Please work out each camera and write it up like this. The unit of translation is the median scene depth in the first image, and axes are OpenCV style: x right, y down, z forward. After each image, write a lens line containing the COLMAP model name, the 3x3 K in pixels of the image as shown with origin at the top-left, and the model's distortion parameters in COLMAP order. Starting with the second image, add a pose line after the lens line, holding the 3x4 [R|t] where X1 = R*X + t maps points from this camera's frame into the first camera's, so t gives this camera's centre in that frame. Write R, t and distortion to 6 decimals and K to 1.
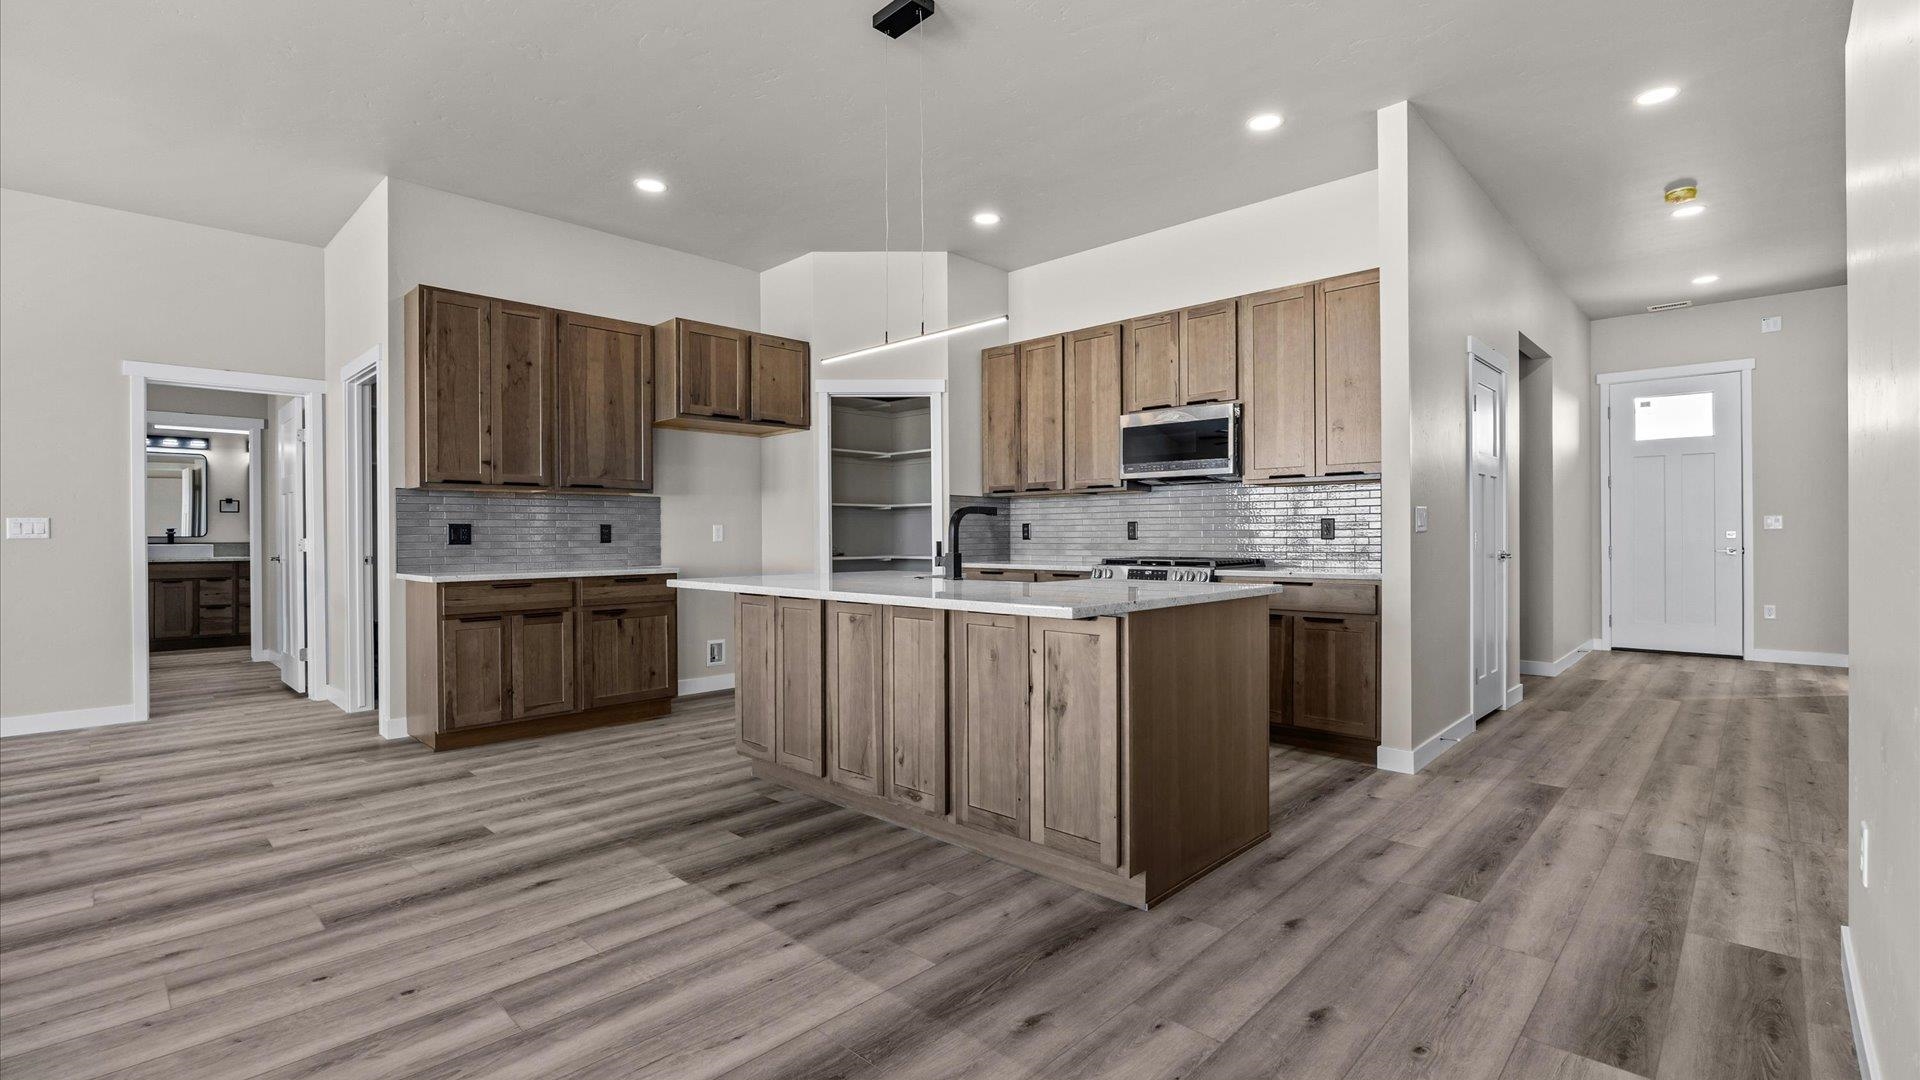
lens RADIAL K [[850.4, 0, 969.3], [0, 850.4, 537.8], [0, 0, 1]] dist [-0.010221, -0.000655]
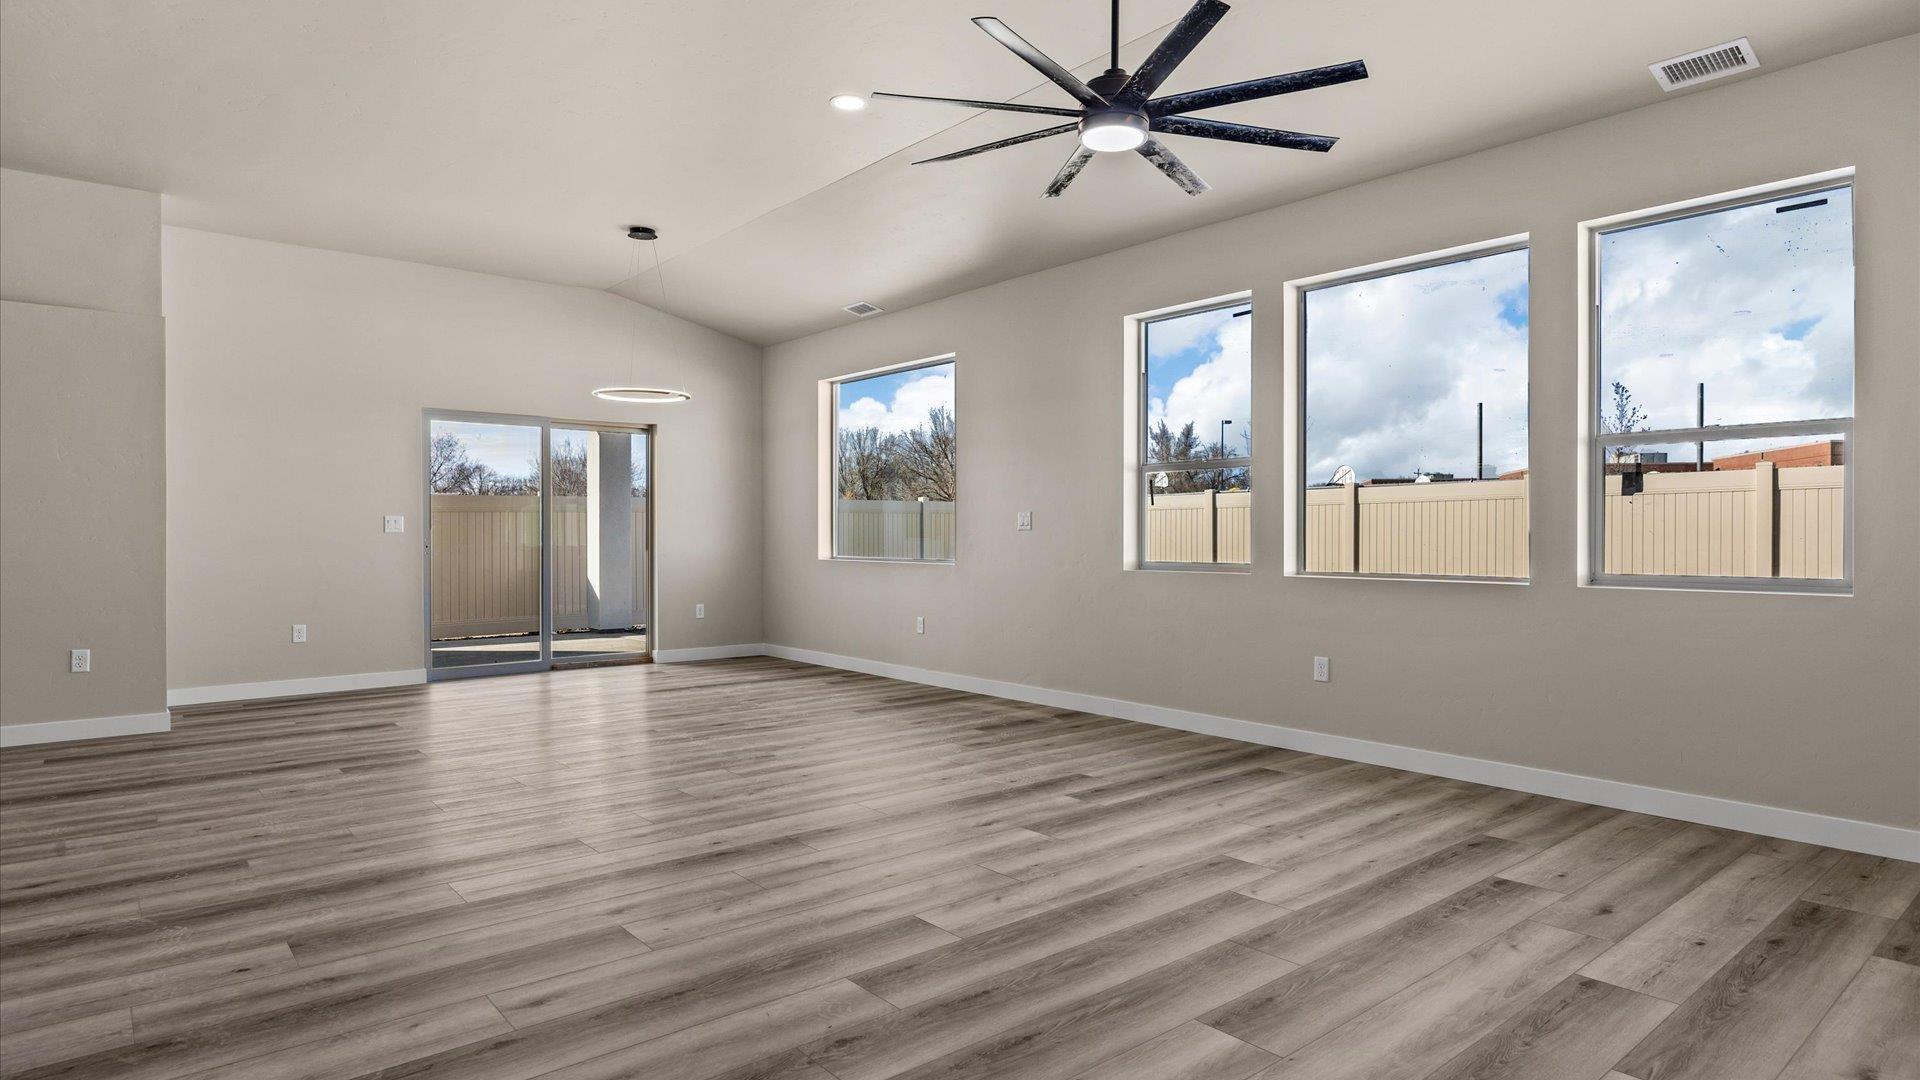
lens RADIAL K [[1045.1, 0, 968.8], [0, 1045.1, 533.6], [0, 0, 1]] dist [-0.002804, -0.000053]
pose [[-0.993530, 0.007194, 0.113341, -1.046305], [0.007631, 0.999965, 0.003420, 0.000713], [-0.113312, 0.004263, -0.993550, 1.260573]]
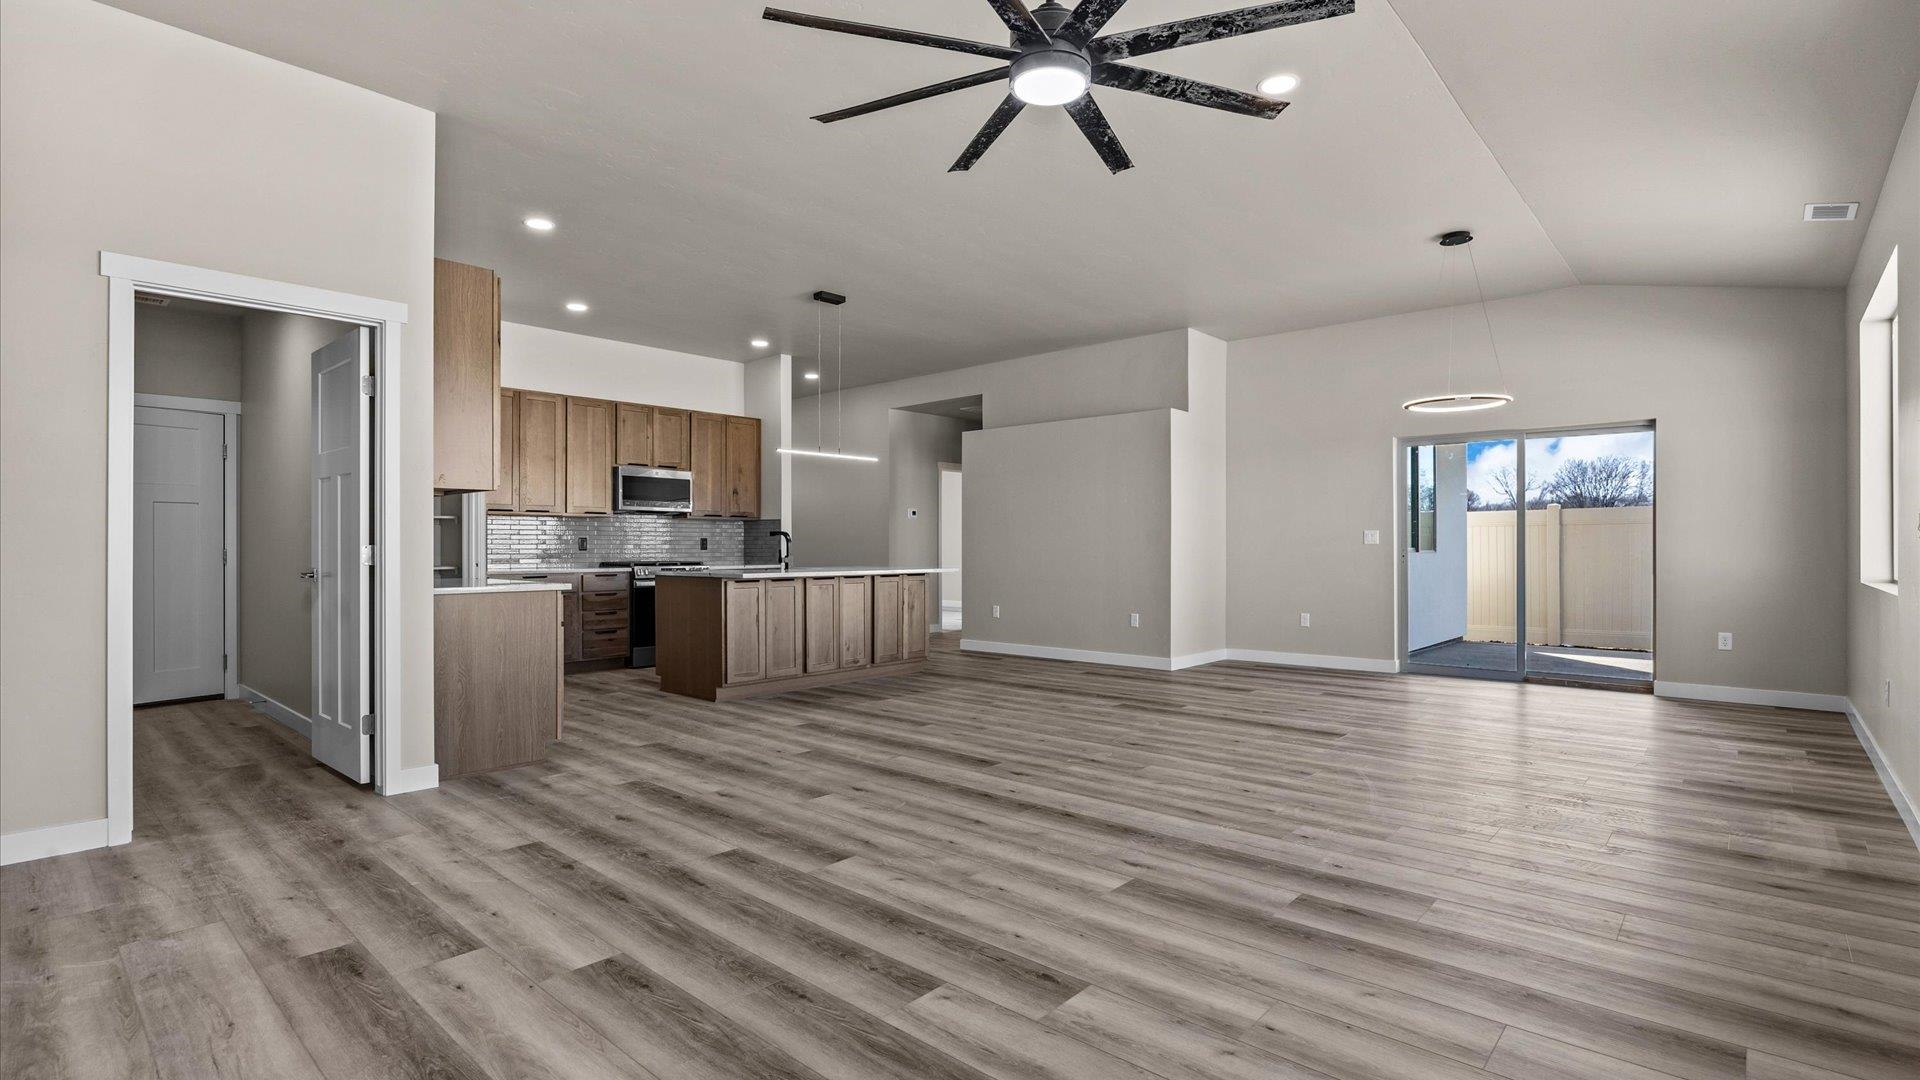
lens RADIAL K [[892.4, 0, 968.3], [0, 892.4, 546.2], [0, 0, 1]] dist [-0.012329, -0.000052]
pose [[-0.030142, 0.005968, 0.999528, -1.649066], [0.004437, 0.999973, -0.005837, 0.008278], [-0.999536, 0.004259, -0.030168, 0.520791]]
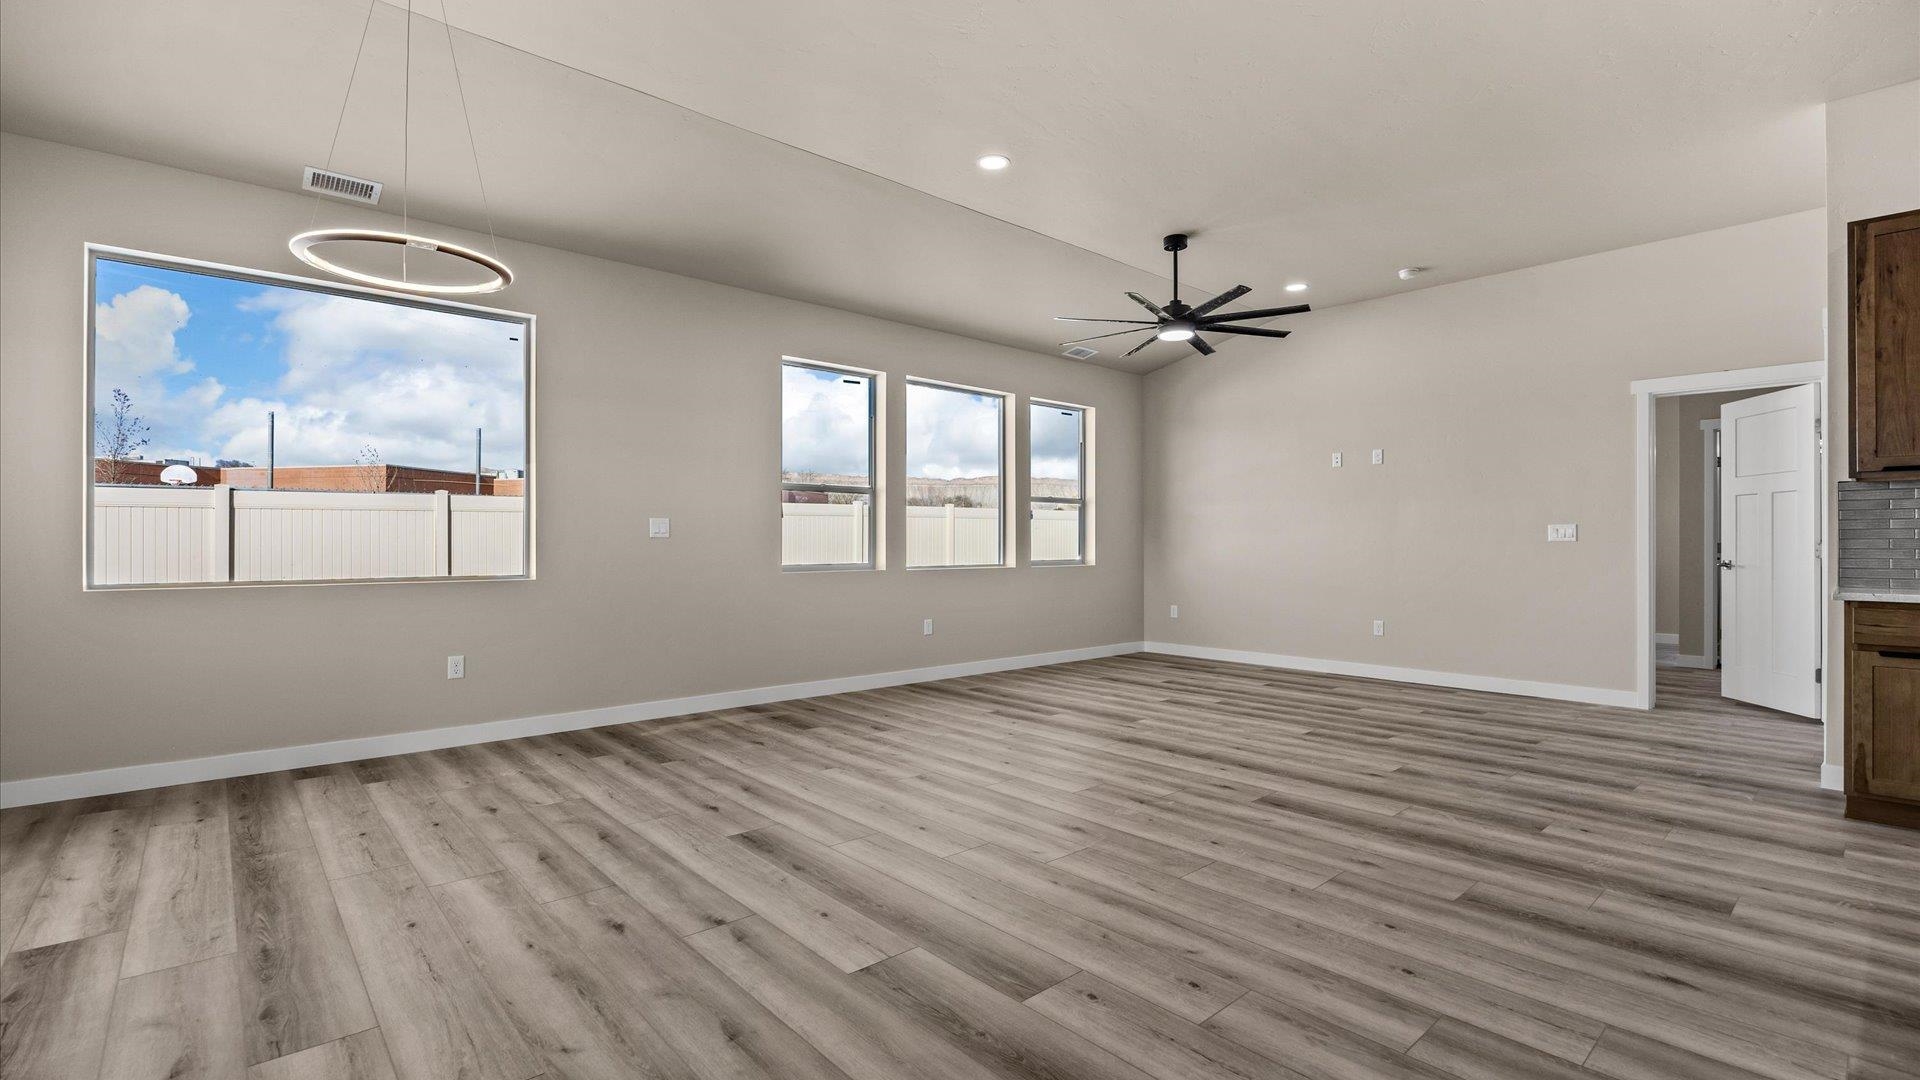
lens RADIAL K [[850.4, 0, 969.3], [0, 850.4, 537.8], [0, 0, 1]] dist [-0.010221, -0.000655]
pose [[-0.077899, 0.001446, -0.996960, 0.200510], [-0.004392, 0.999989, 0.001793, -0.002715], [0.996952, 0.004519, -0.077892, 0.244418]]
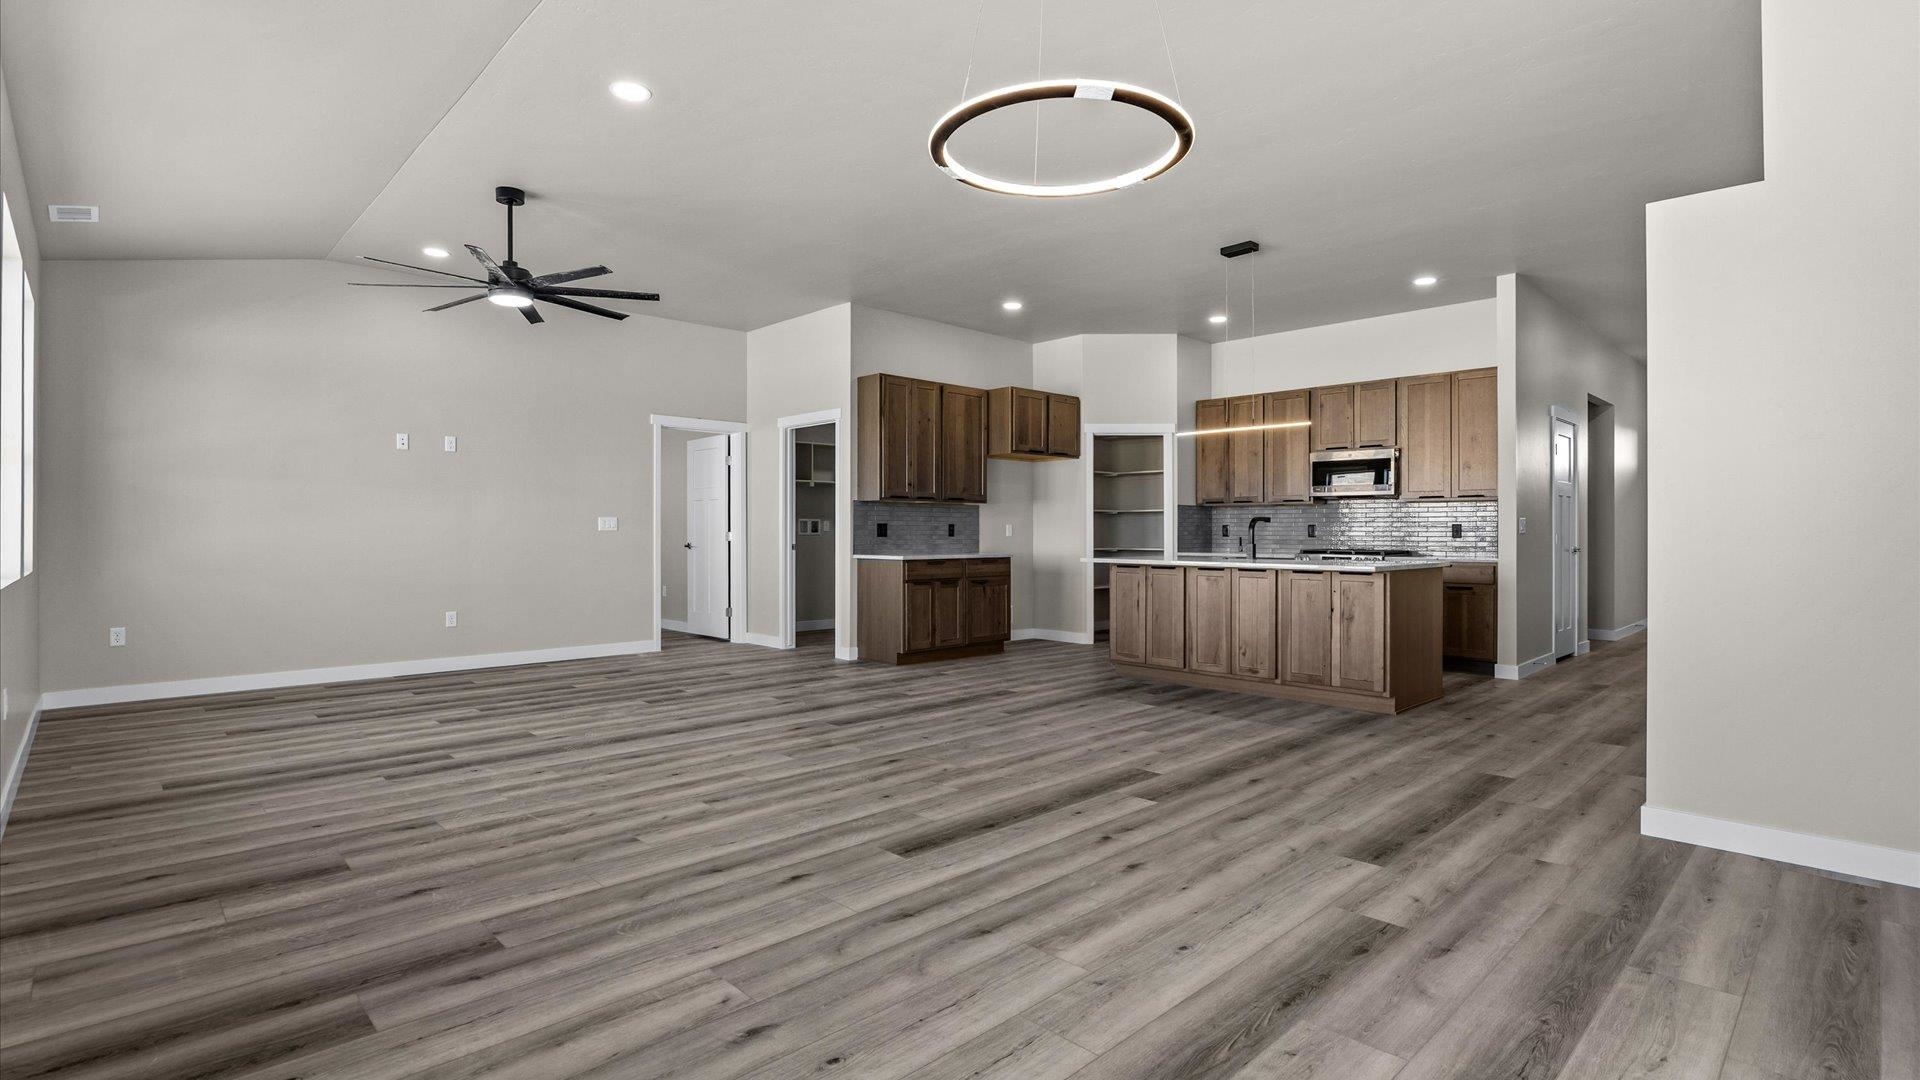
lens RADIAL K [[903.5, 0, 961.6], [0, 903.5, 528.9], [0, 0, 1]] dist [-0.014860, -0.000037]
pose [[0.999012, 0.007683, -0.043782, -0.423806], [-0.007994, 0.999944, -0.006936, 0.004247], [0.043726, 0.007280, 0.999017, -0.697972]]
